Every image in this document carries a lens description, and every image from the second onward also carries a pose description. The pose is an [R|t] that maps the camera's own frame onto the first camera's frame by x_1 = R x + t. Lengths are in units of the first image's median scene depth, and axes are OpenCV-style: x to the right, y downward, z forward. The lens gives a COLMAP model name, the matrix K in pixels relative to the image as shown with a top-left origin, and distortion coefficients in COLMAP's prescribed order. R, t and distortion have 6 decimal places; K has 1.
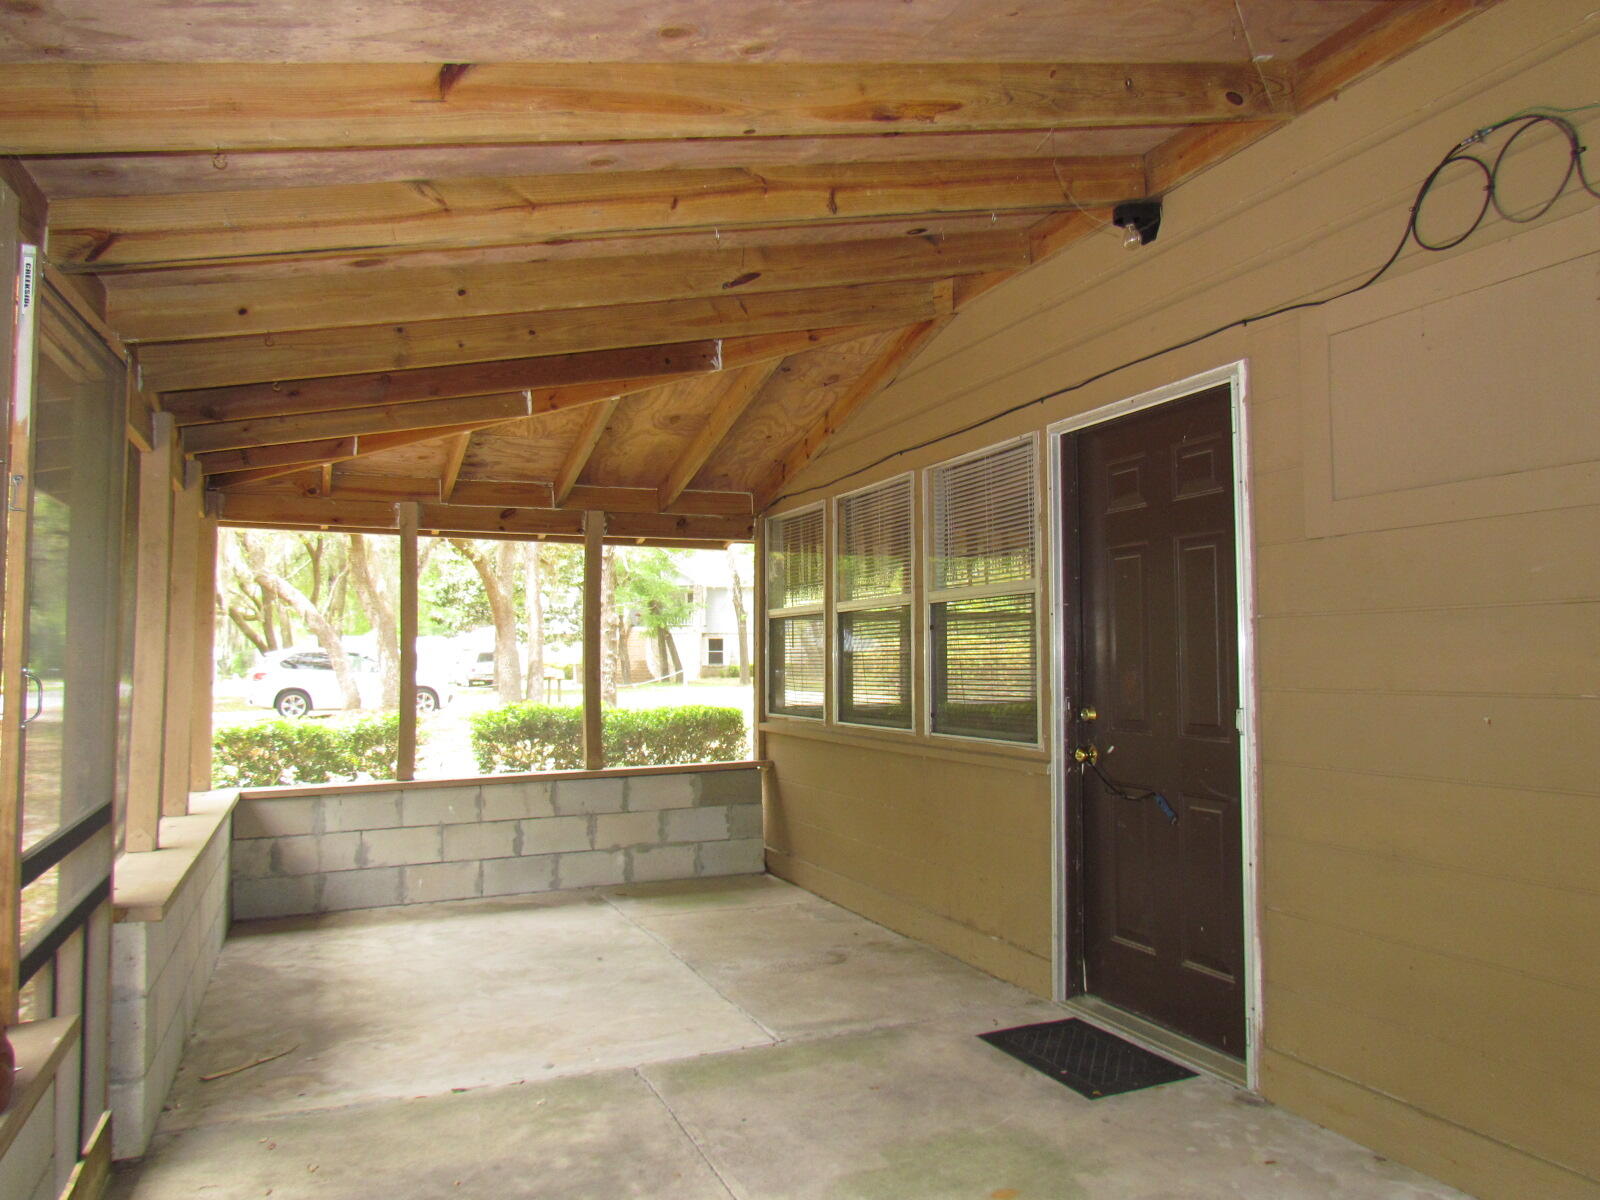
lens RADIAL K [[1109.9, 0, 800.0], [0, 1109.9, 600.0], [0, 0, 1]] dist [-0.038349, 0.021409]
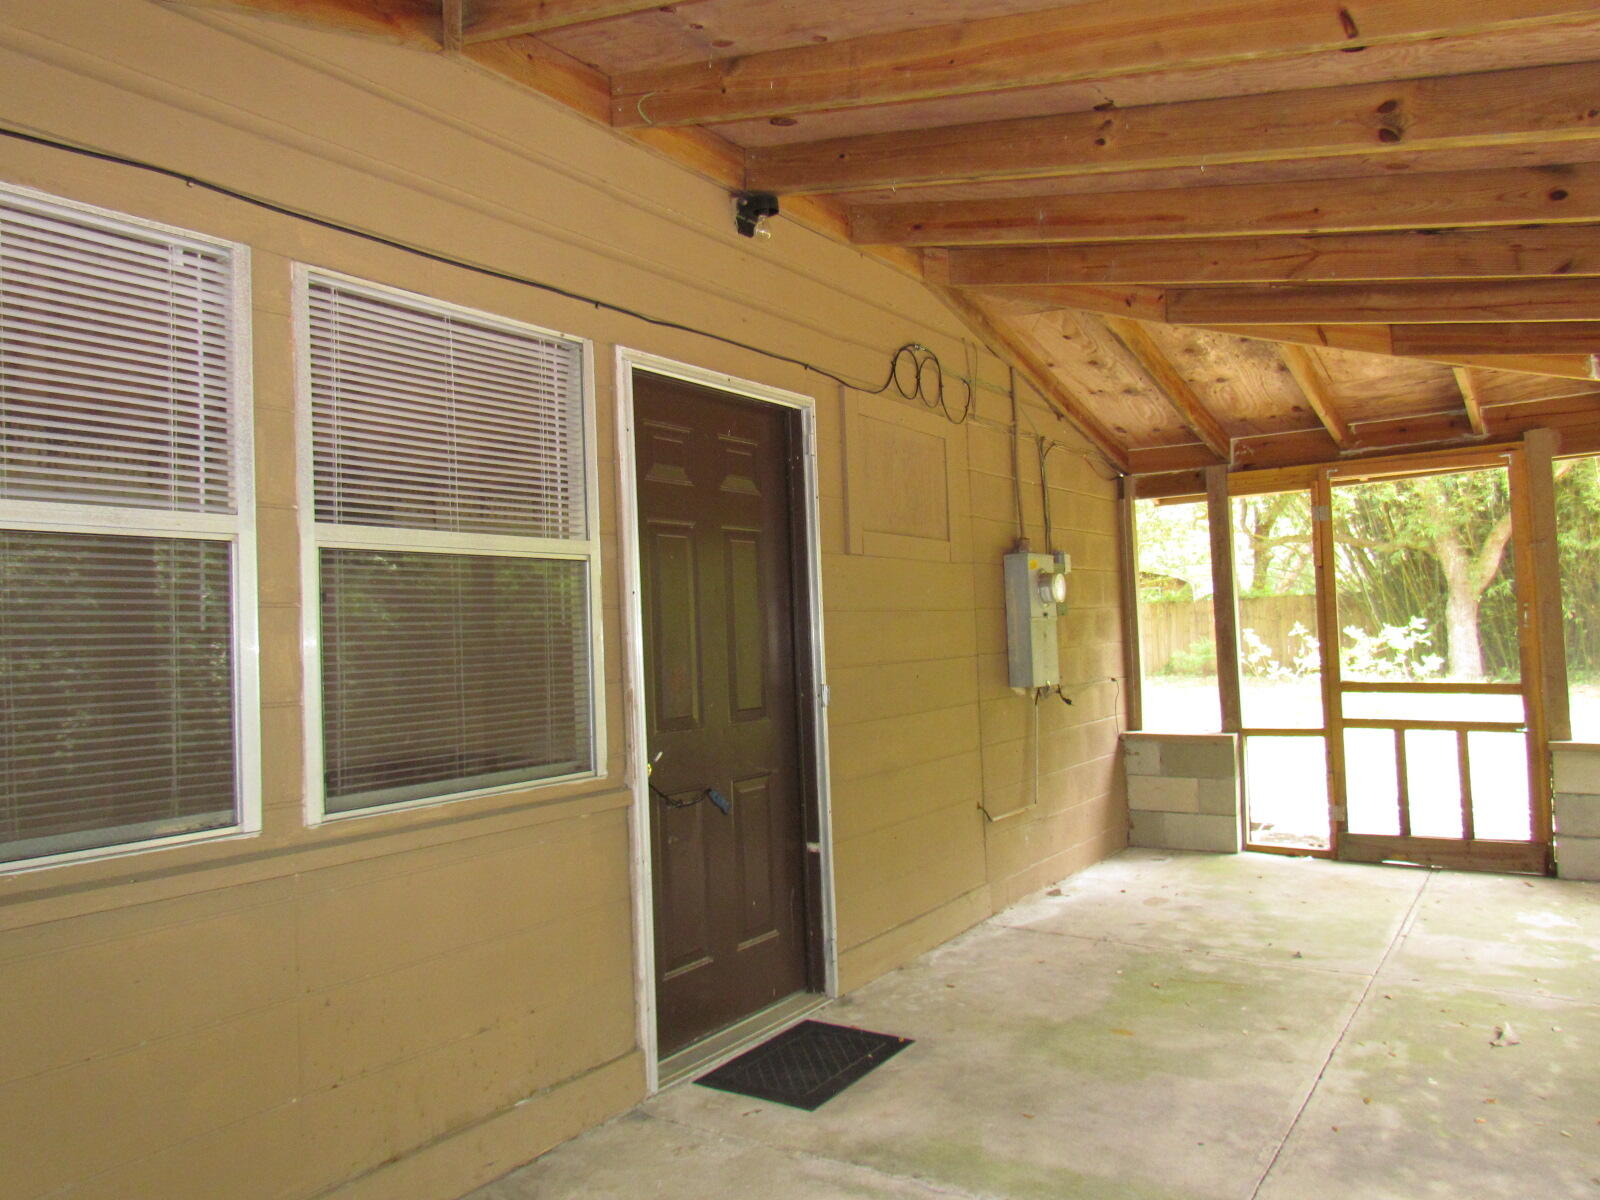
lens RADIAL K [[1109.9, 0, 800.0], [0, 1109.9, 600.0], [0, 0, 1]] dist [-0.038349, 0.021409]
pose [[-0.531319, 0.058973, 0.845117, -0.612350], [-0.001762, 0.997495, -0.070714, 0.091296], [-0.847170, -0.039060, -0.529884, 1.650444]]
